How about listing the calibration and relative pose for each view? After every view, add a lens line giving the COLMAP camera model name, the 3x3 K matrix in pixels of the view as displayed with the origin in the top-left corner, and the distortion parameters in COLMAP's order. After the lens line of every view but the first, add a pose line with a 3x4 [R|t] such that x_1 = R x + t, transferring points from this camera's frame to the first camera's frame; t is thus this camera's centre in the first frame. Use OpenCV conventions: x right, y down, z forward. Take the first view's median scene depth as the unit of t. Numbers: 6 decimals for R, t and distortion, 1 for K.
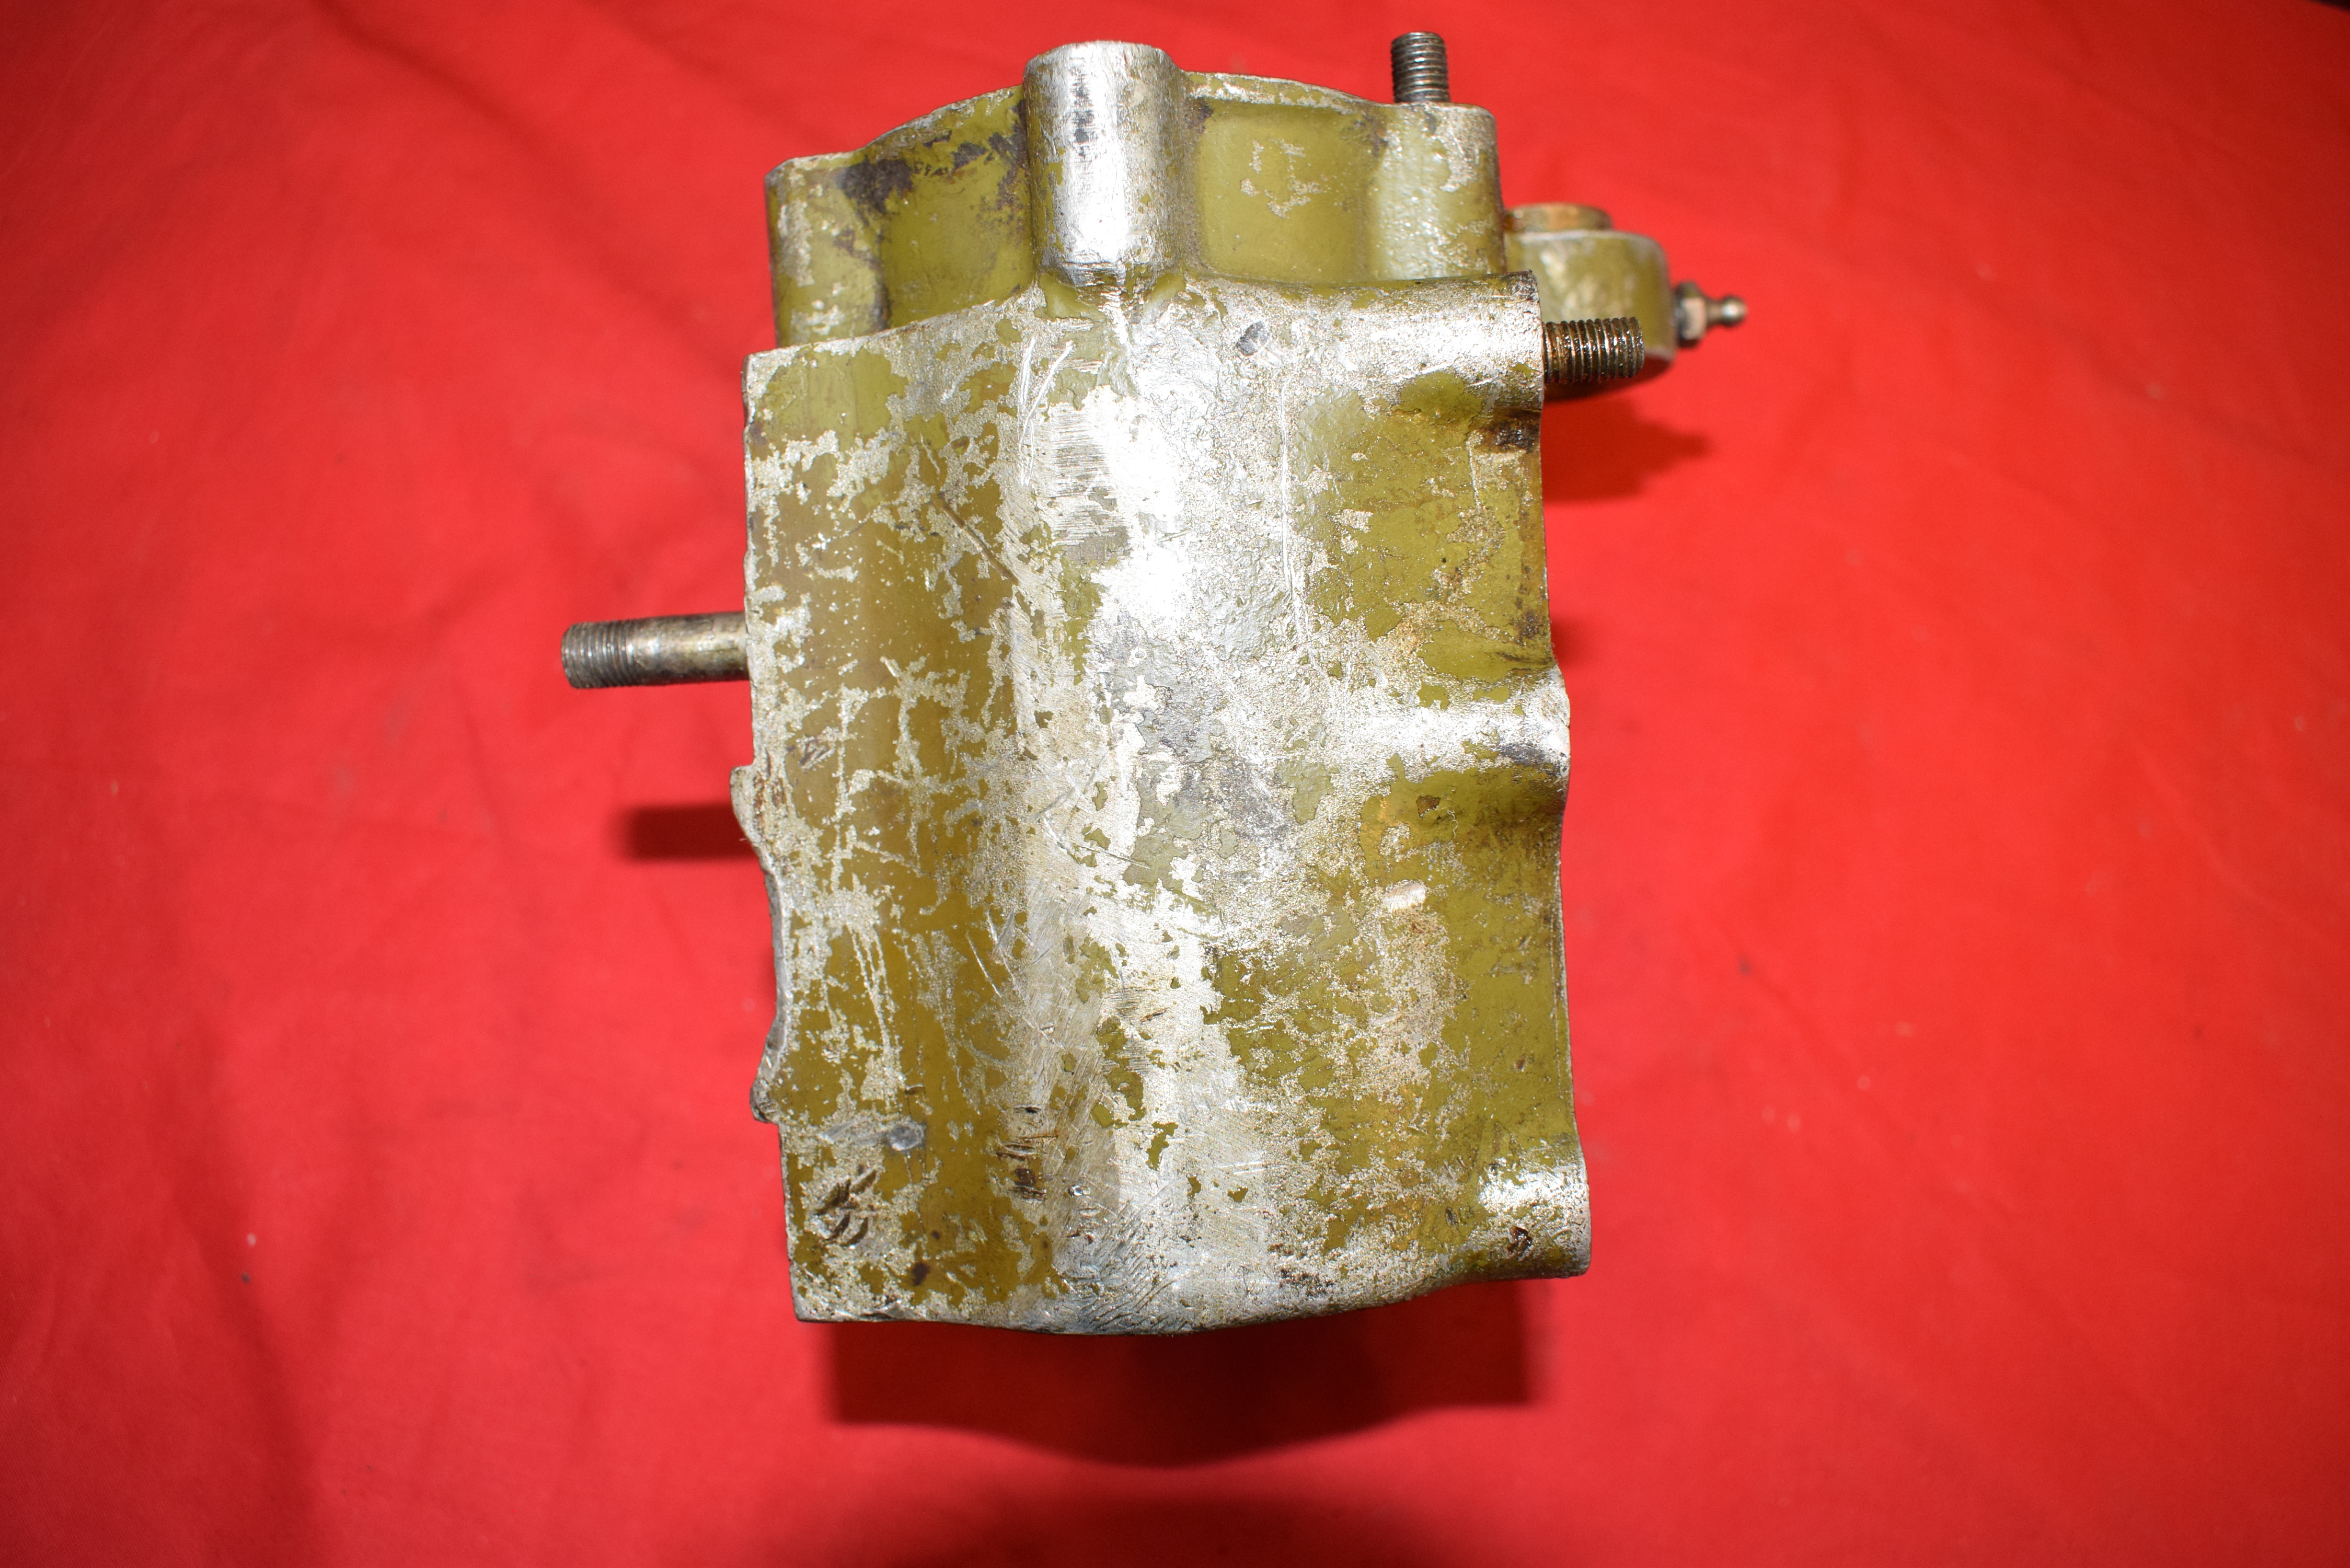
lens RADIAL K [[1781.0, 0, 1175.0], [0, 1781.0, 784.0], [0, 0, 1]] dist [-0.099667, 0.002286]
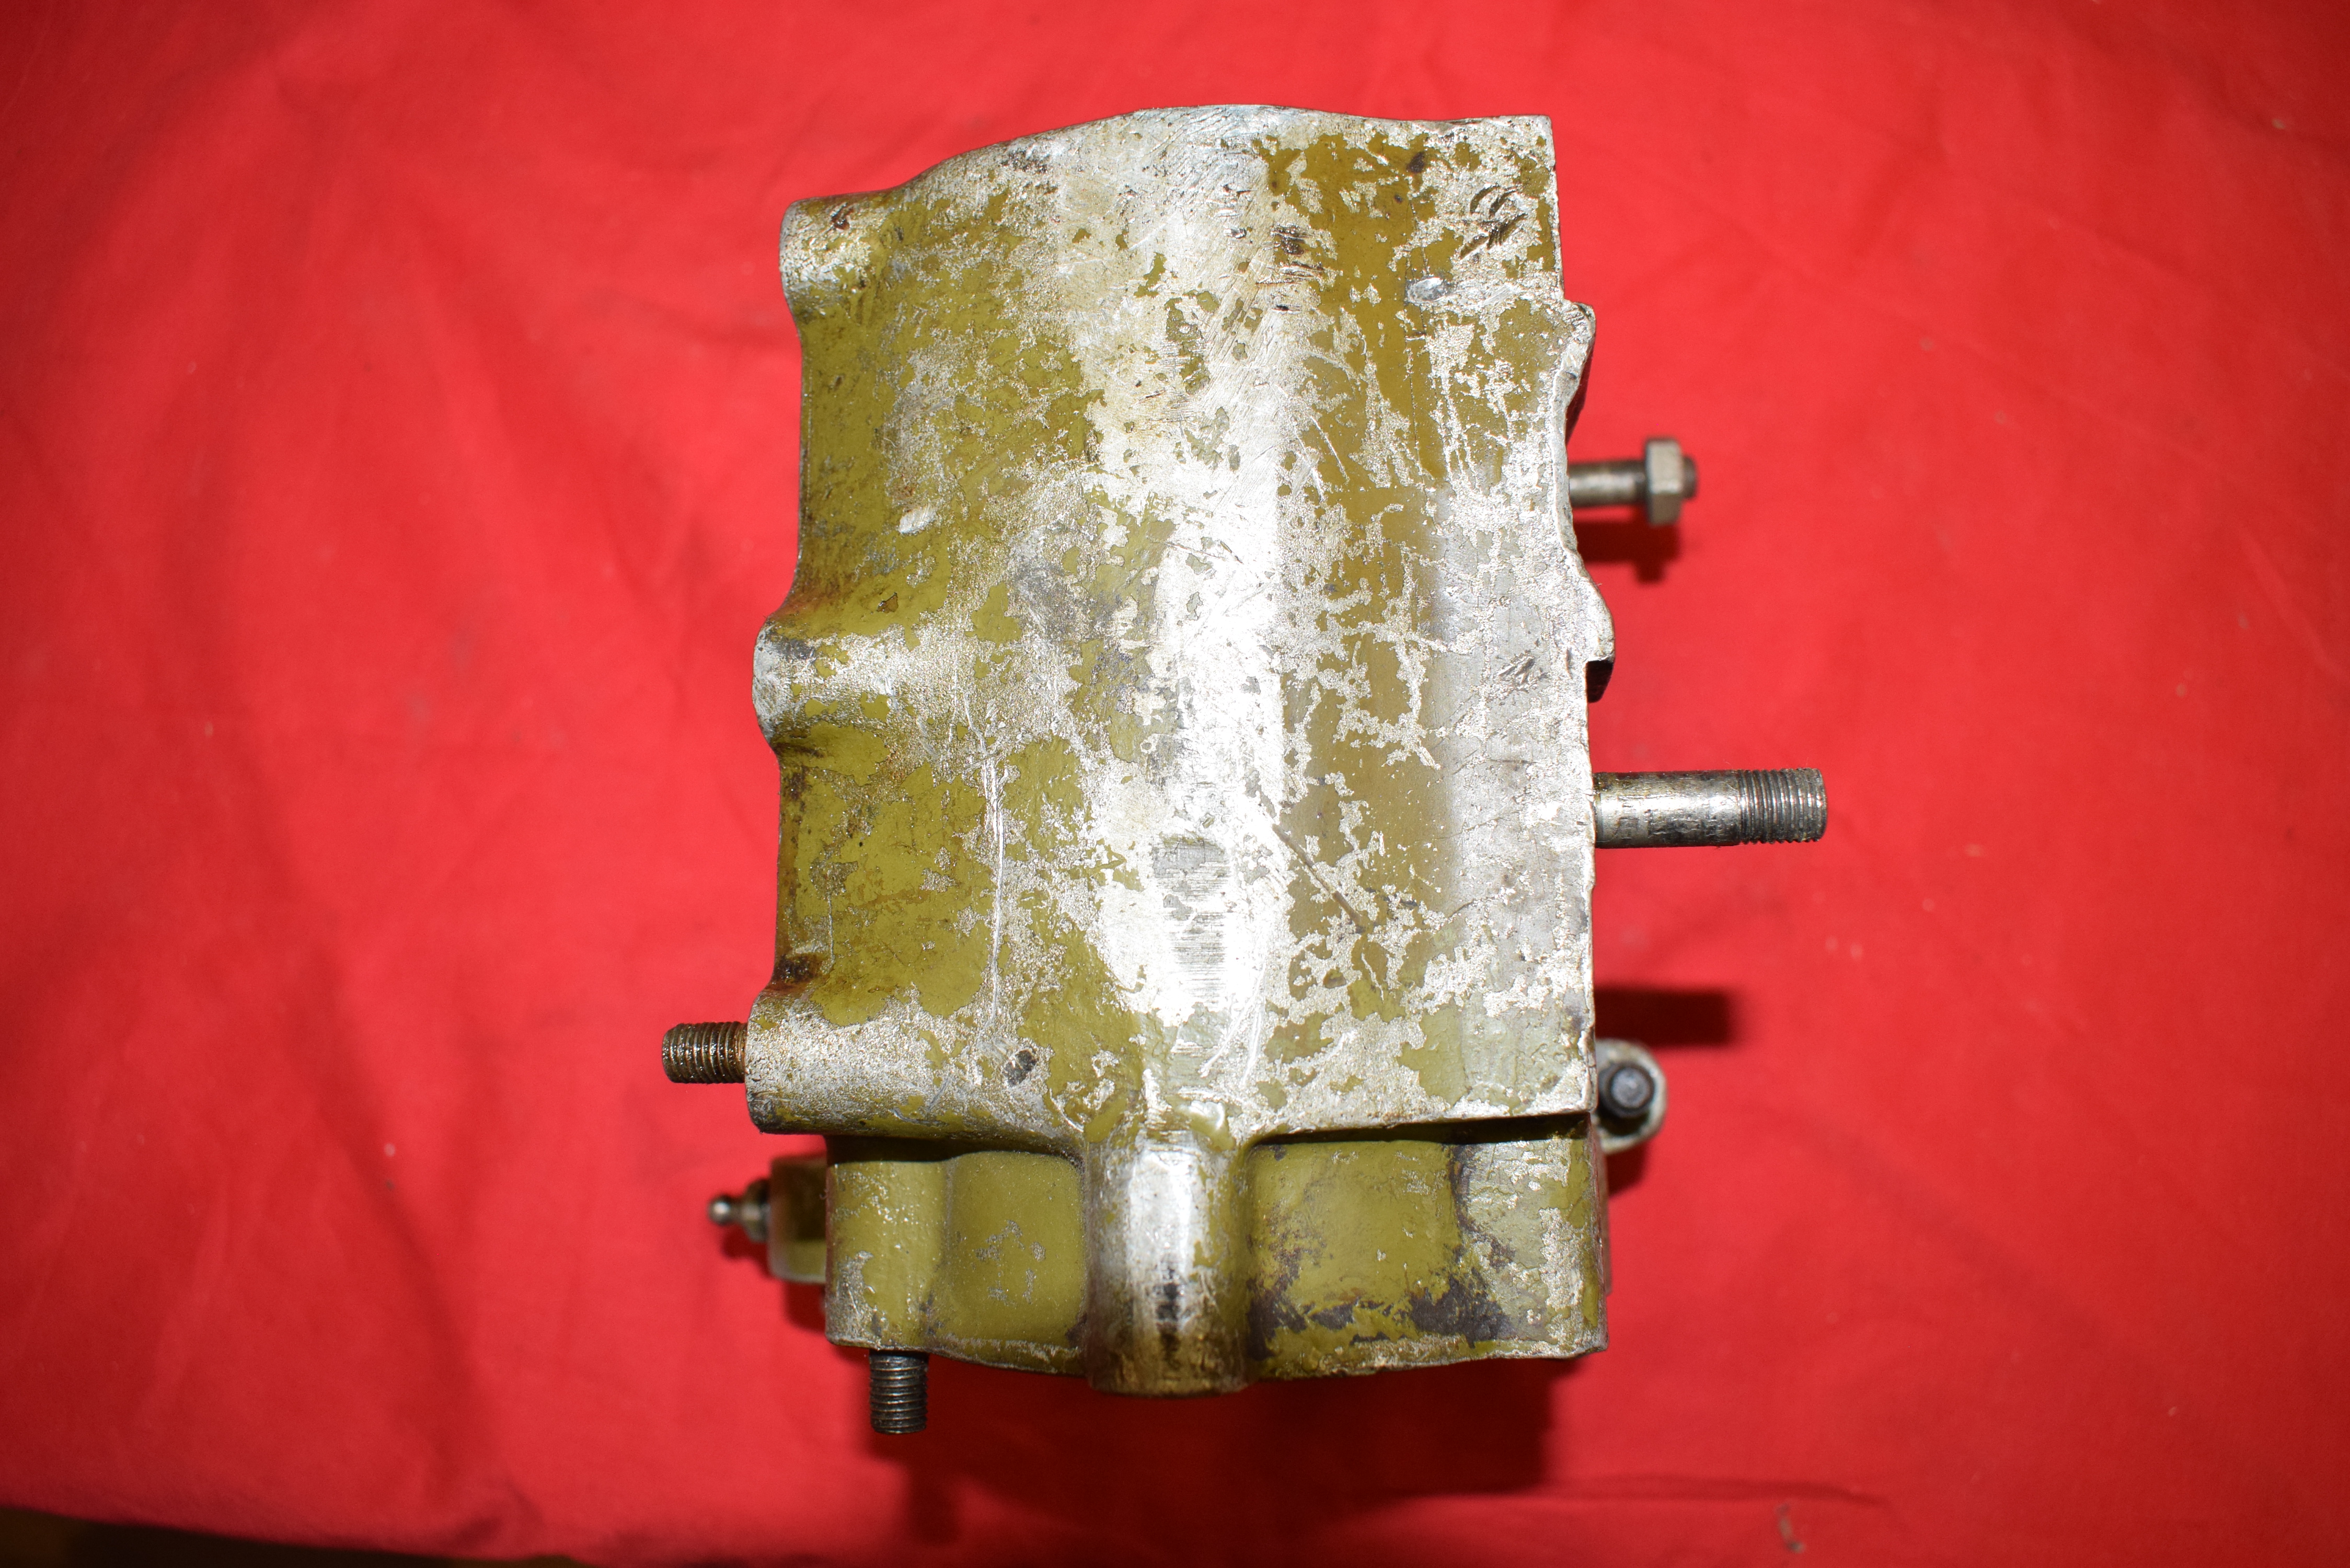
lens RADIAL K [[1781.0, 0, 1175.0], [0, 1781.0, 784.0], [0, 0, 1]] dist [-0.099667, 0.002286]
pose [[-0.969808, -0.009964, 0.243667, -0.267622], [0.044795, -0.989443, 0.137827, -0.222483], [0.239722, 0.144581, 0.960016, 0.064139]]
